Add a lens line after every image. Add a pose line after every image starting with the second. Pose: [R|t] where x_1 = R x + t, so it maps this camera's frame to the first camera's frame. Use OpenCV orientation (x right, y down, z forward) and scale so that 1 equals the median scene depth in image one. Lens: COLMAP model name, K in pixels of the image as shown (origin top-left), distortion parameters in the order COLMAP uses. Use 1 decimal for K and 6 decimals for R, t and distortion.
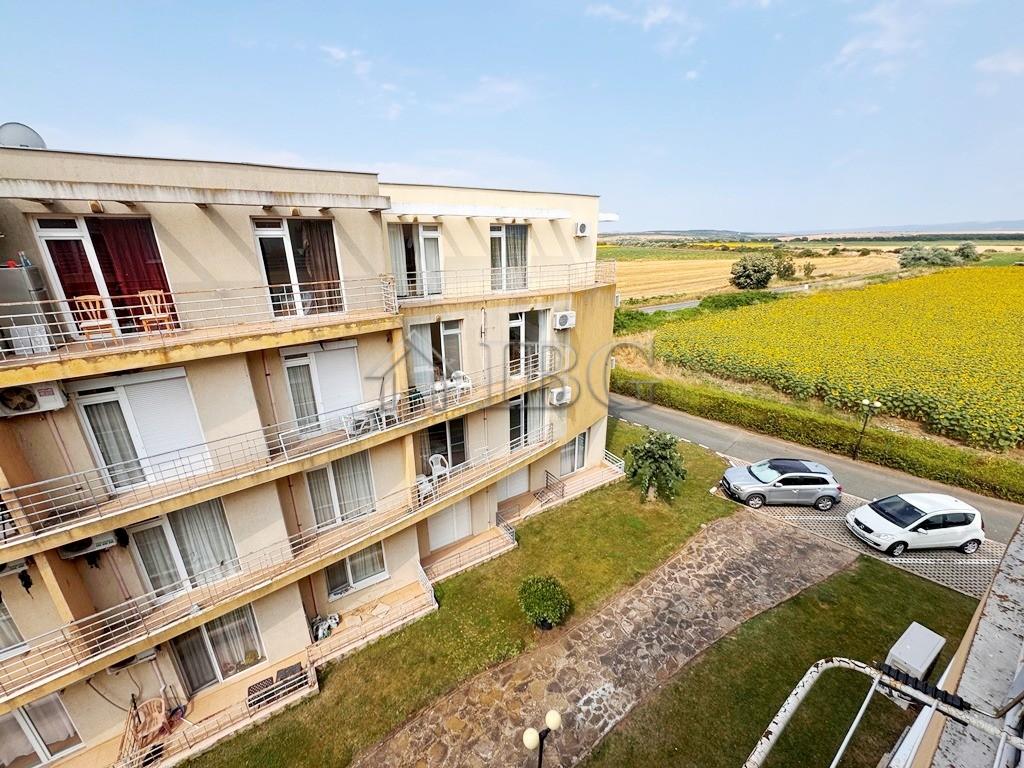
lens RADIAL K [[407.6, 0, 508.5], [0, 407.6, 381.1], [0, 0, 1]] dist [-0.003266, 0.000575]
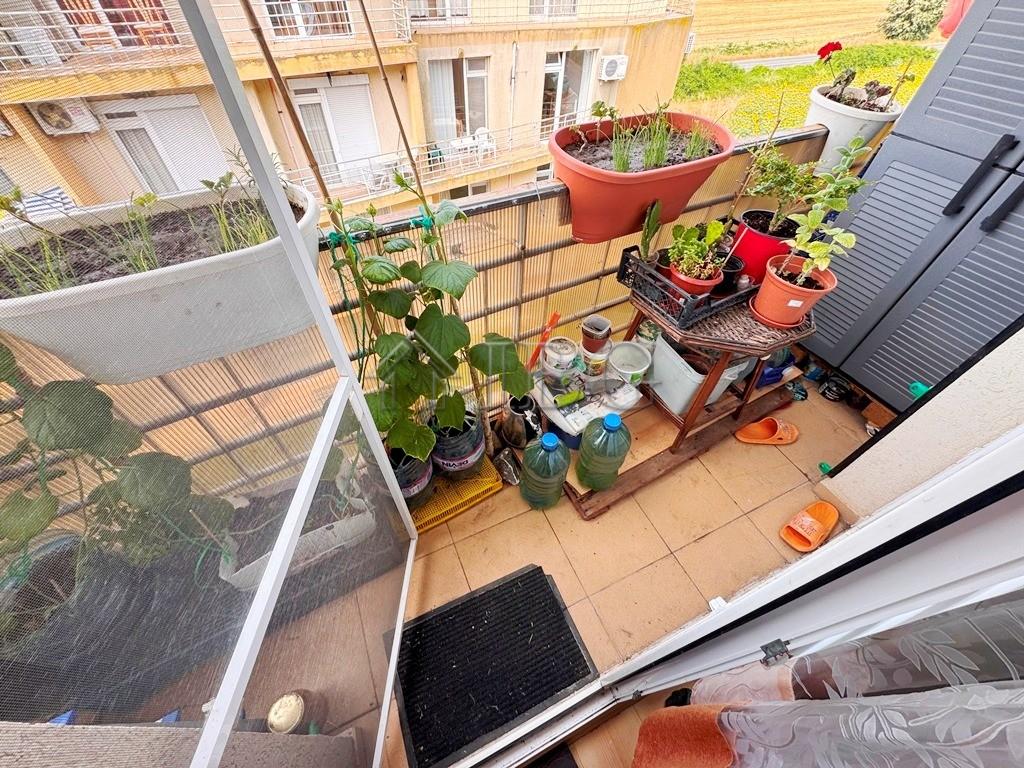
lens RADIAL K [[407.6, 0, 511.4], [0, 407.6, 381.5], [0, 0, 1]] dist [-0.003266, 0.000575]
pose [[0.989204, 0.130132, -0.067387, 0.100200], [-0.080630, 0.867290, 0.491231, 0.021157], [0.122369, -0.480494, 0.868419, -0.080060]]
